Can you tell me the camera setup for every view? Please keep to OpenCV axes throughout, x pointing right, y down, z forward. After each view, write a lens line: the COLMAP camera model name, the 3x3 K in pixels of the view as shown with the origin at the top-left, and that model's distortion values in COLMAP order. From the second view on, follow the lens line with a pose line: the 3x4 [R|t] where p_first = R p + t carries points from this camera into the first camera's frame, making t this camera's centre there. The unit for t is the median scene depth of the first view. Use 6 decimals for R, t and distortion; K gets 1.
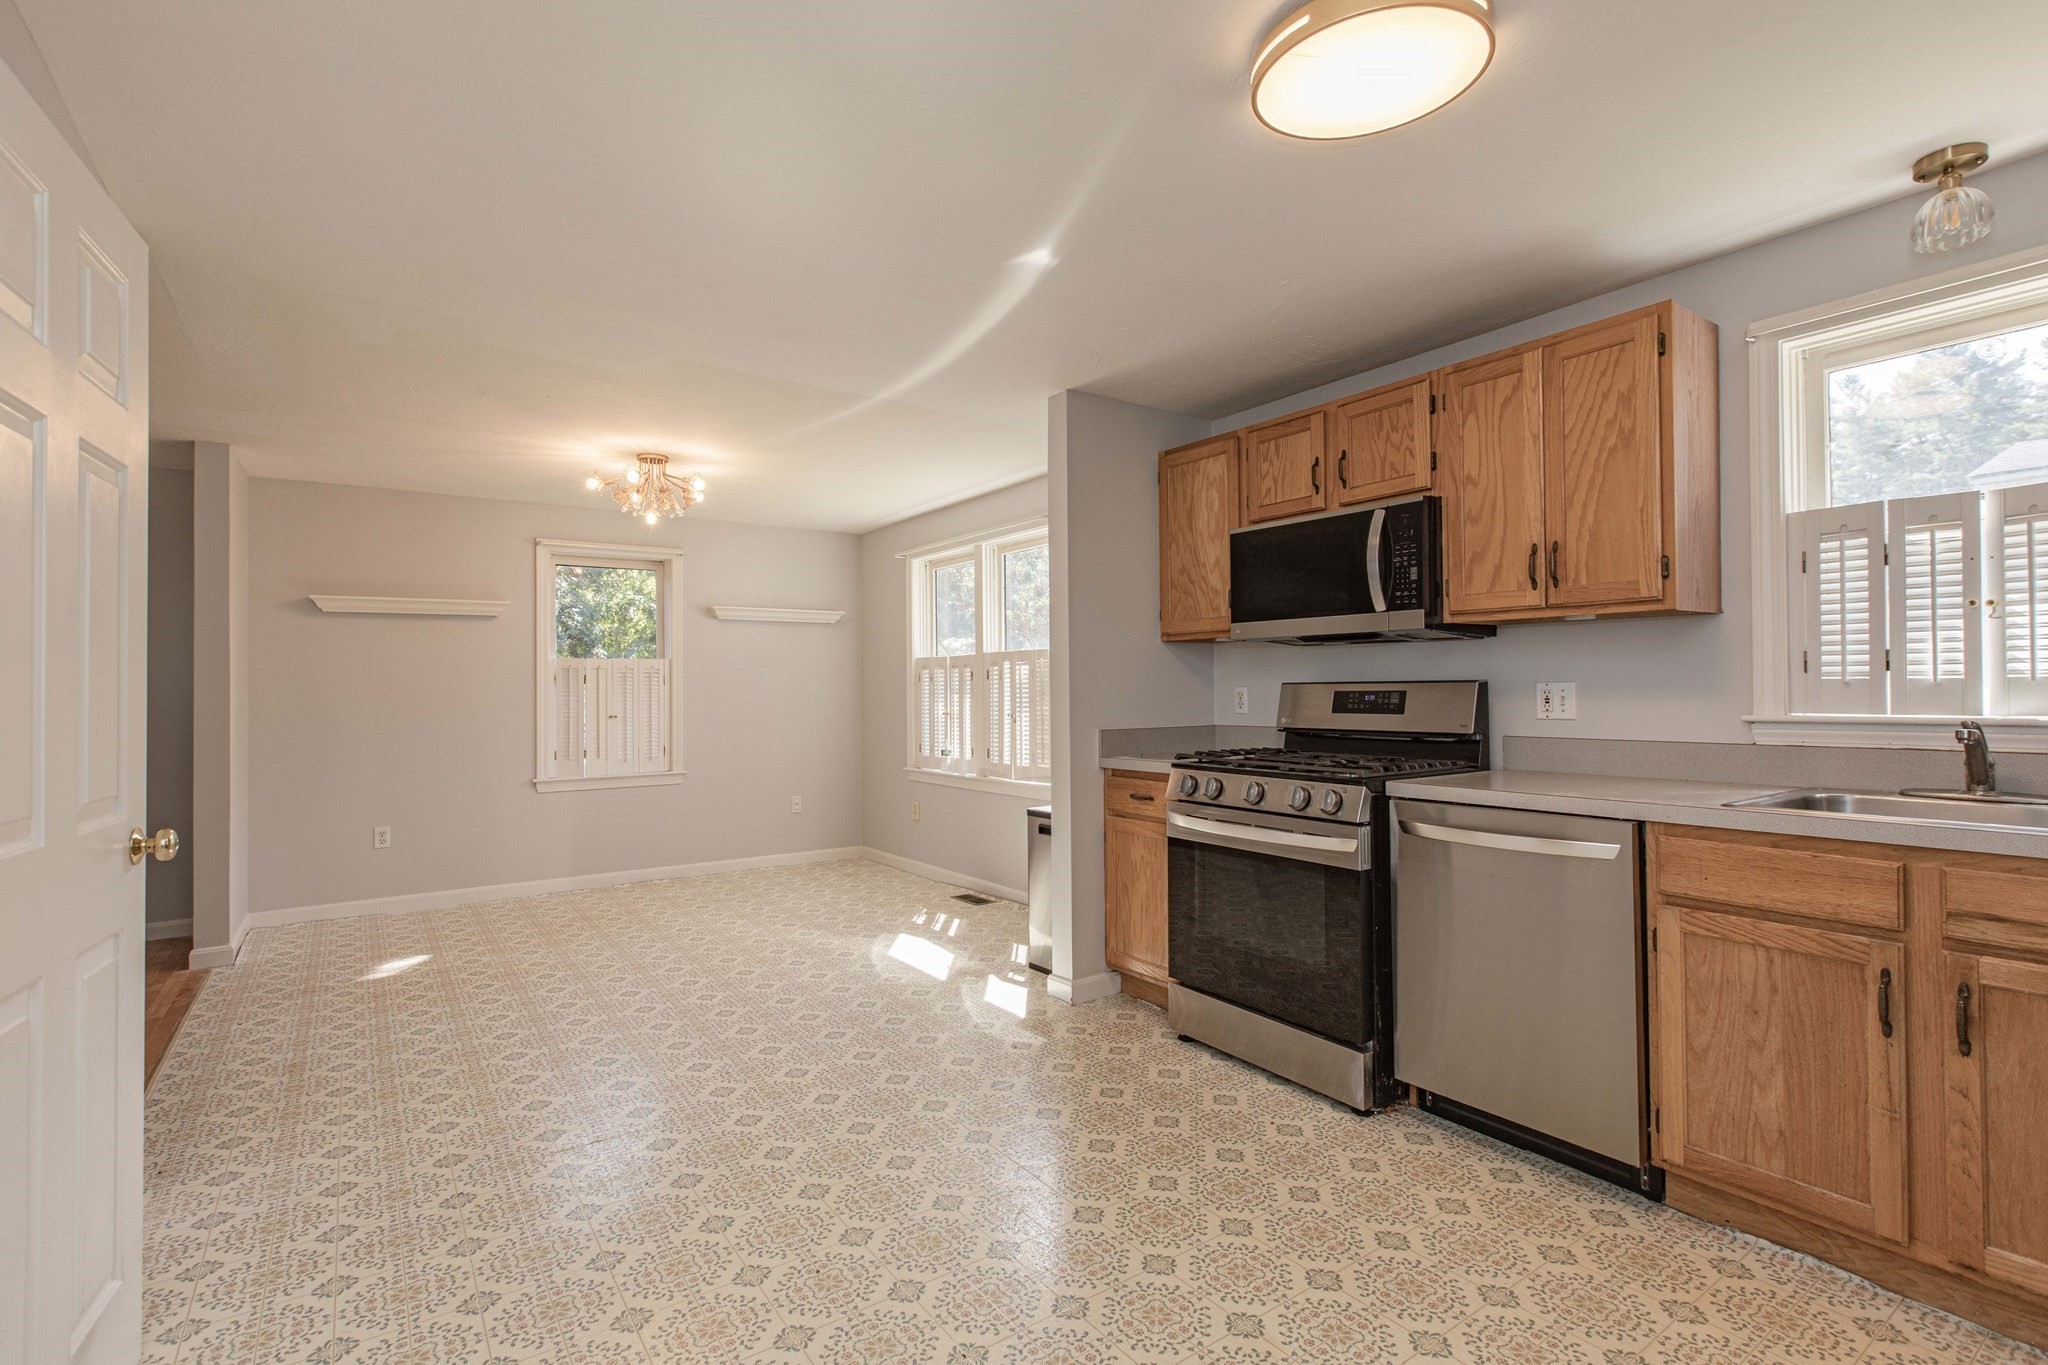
lens RADIAL K [[940.1, 0, 1021.3], [0, 940.1, 686.9], [0, 0, 1]] dist [-0.000265, -0.000018]
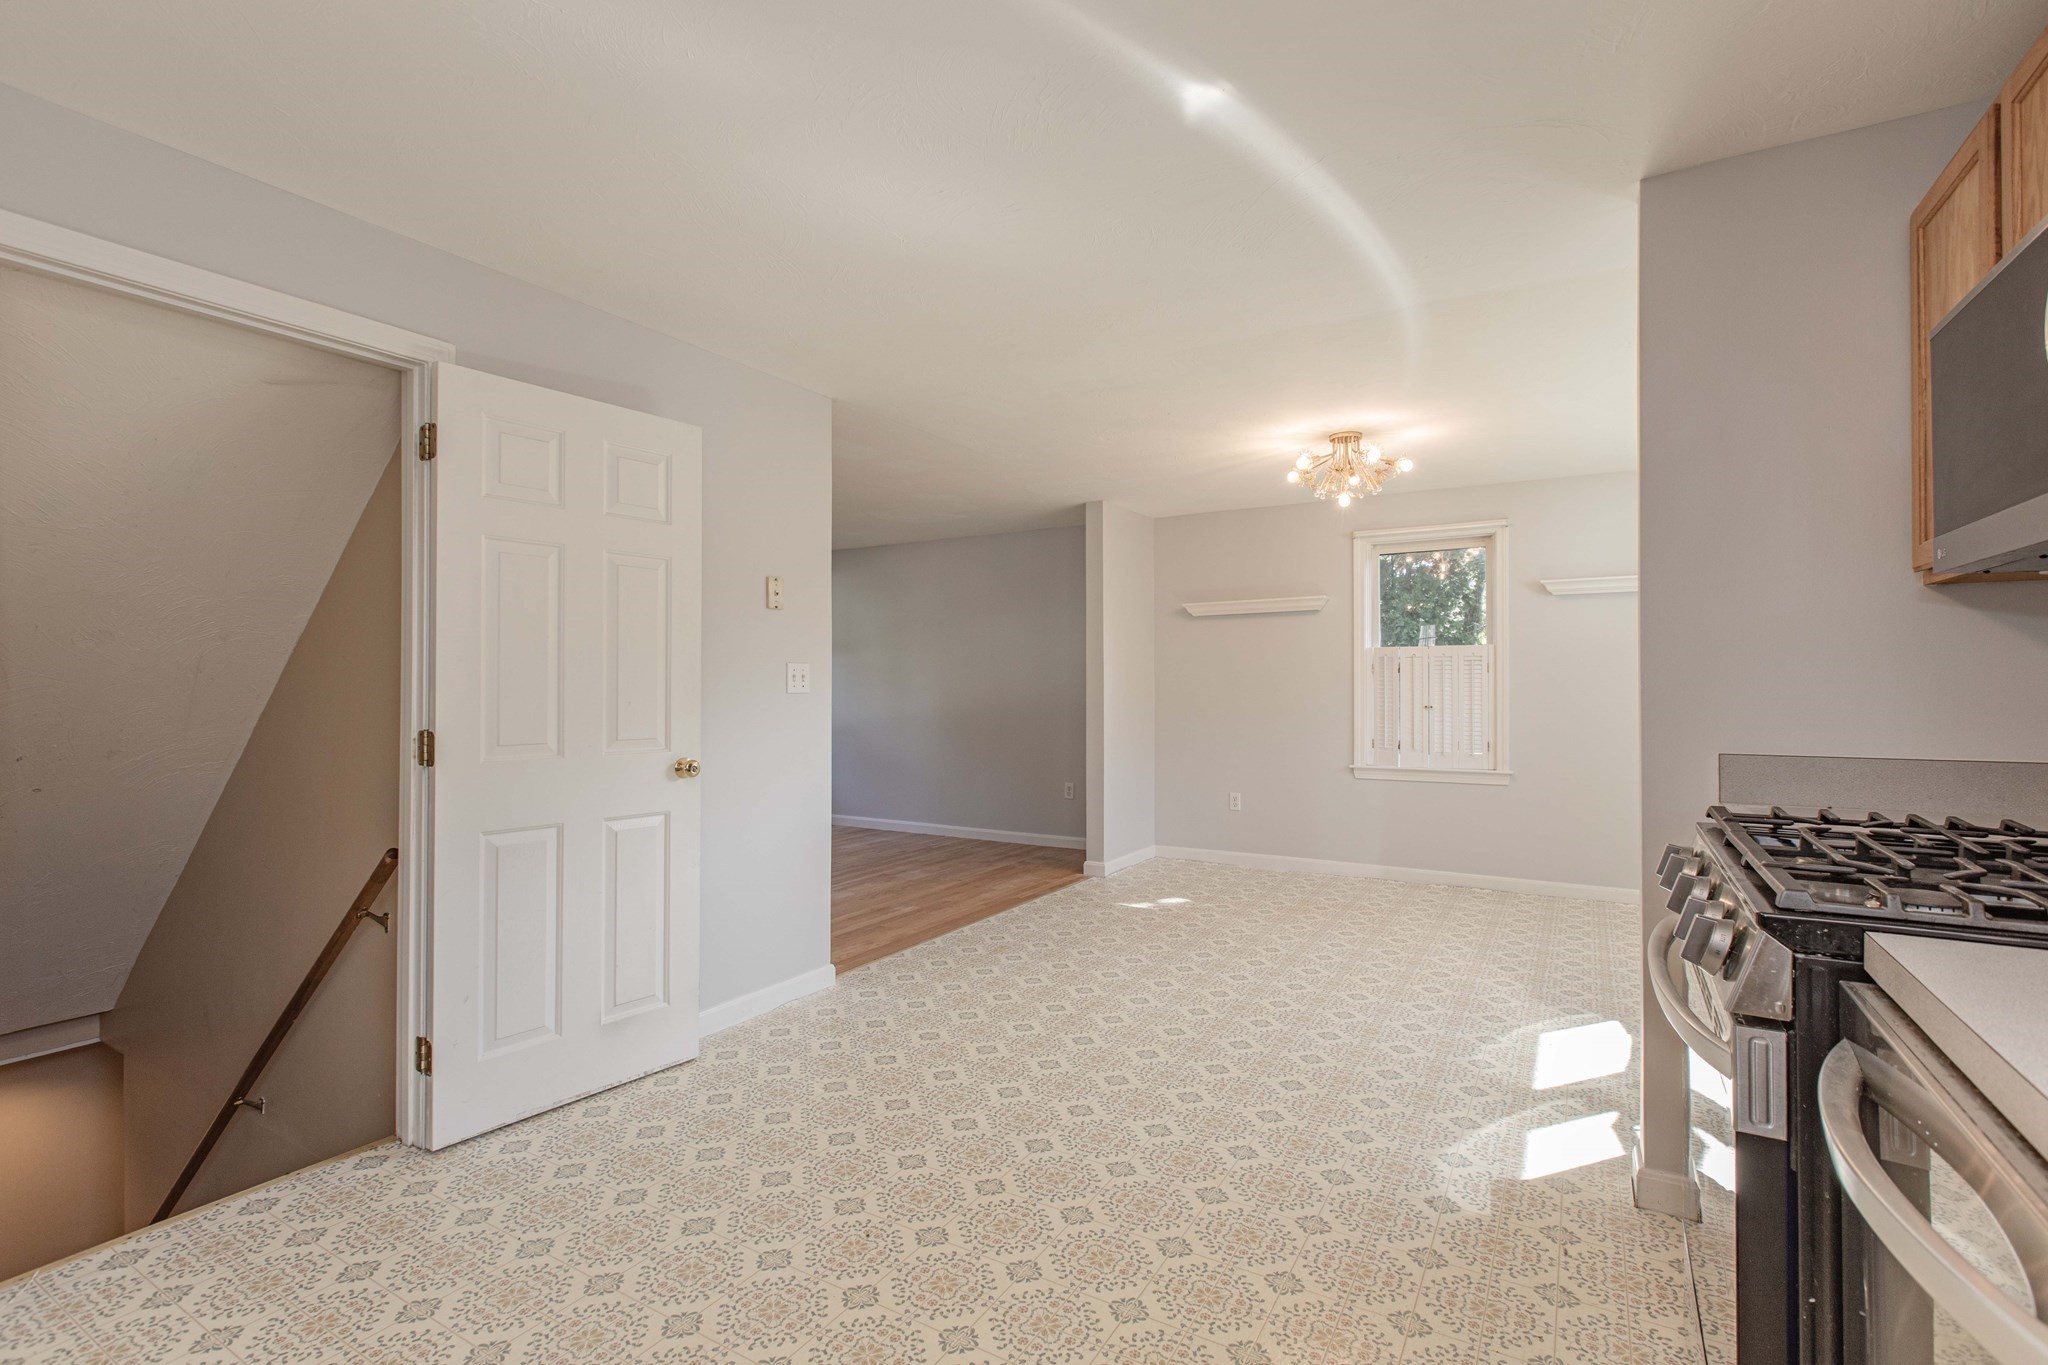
lens RADIAL K [[935.1, 0, 1029.7], [0, 935.1, 676.5], [0, 0, 1]] dist [-0.000751, -0.000189]
pose [[0.407696, -0.001158, -0.913117, 0.558512], [0.002640, 0.999997, -0.000090, -0.000240], [0.913114, -0.002374, 0.407698, 0.511440]]
